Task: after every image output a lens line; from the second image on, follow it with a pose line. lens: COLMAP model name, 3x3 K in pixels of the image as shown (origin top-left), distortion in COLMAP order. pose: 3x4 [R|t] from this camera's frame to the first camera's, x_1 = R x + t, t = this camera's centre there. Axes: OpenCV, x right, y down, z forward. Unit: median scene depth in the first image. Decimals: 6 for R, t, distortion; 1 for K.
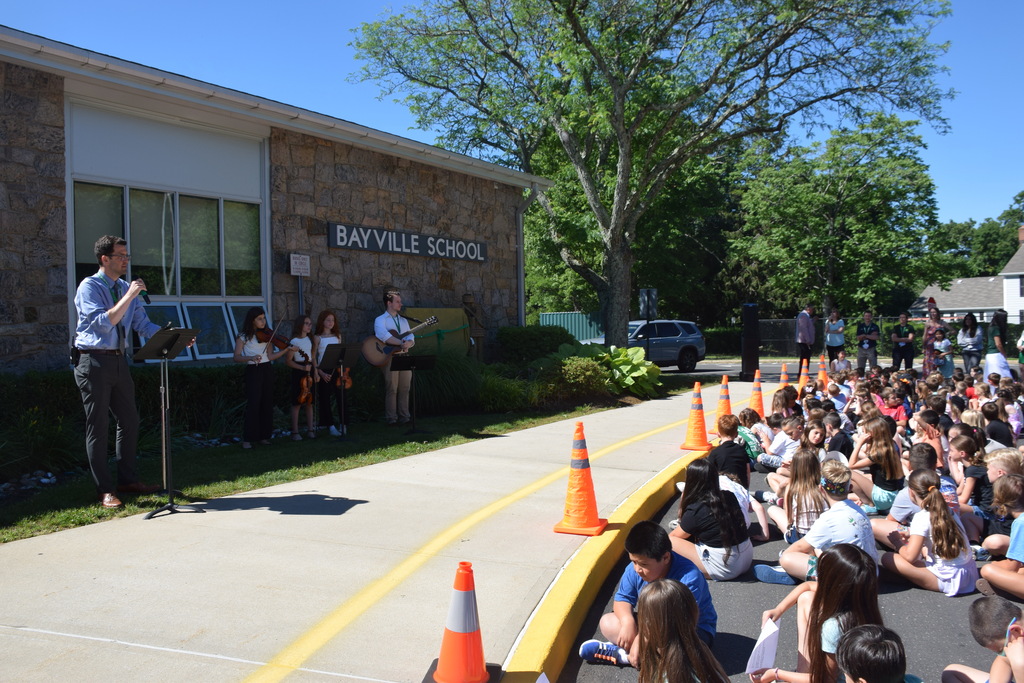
lens RADIAL K [[819.3, 0, 512.0], [0, 819.3, 341.5], [0, 0, 1]] dist [-0.053477, -0.001249]
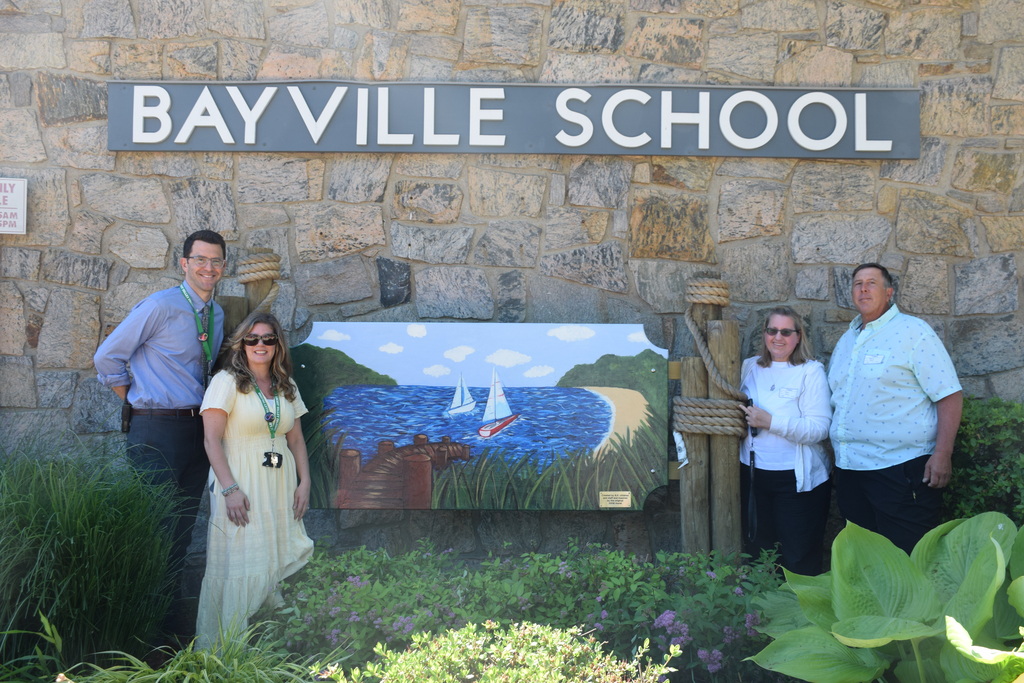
lens RADIAL K [[1005.2, 0, 512.0], [0, 1005.2, 341.5], [0, 0, 1]] dist [-0.011900, -0.001216]
pose [[0.509552, 0.010780, -0.860373, 0.221795], [-0.040471, 0.999115, -0.011450, -0.031300], [0.859488, 0.040654, 0.509537, 0.846798]]
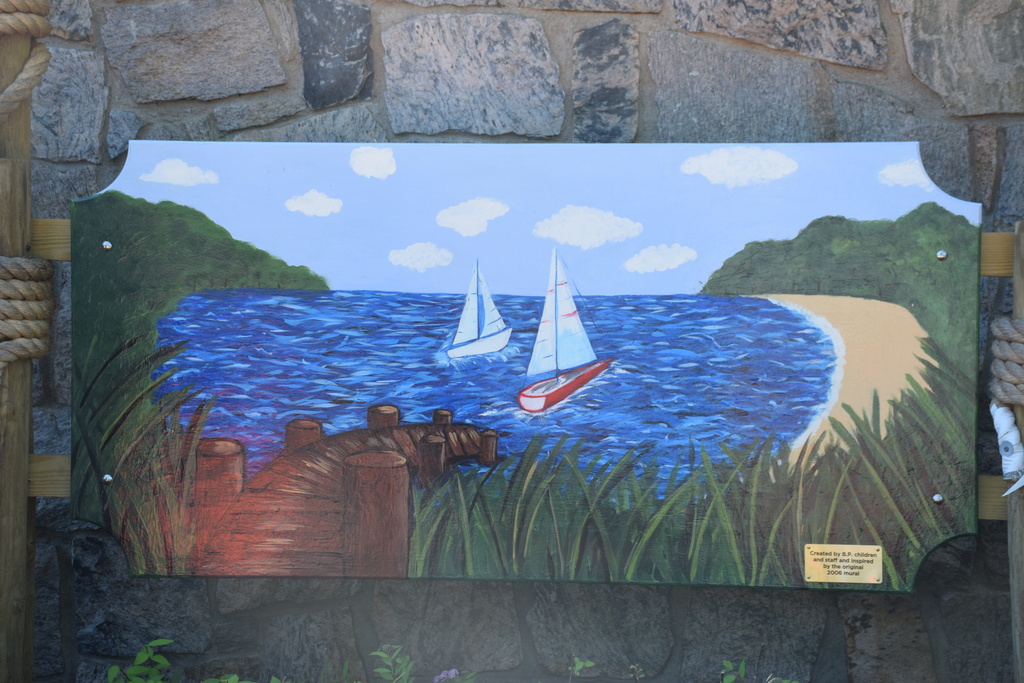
lens RADIAL K [[1976.4, 0, 496.8], [0, 1976.4, 341.1], [0, 0, 1]] dist [0.365564, 0.346548]
pose [[0.436148, 0.076598, -0.896609, 0.178090], [-0.039025, 0.997043, 0.066195, -0.031514], [0.899028, 0.006120, 0.437848, 0.883955]]
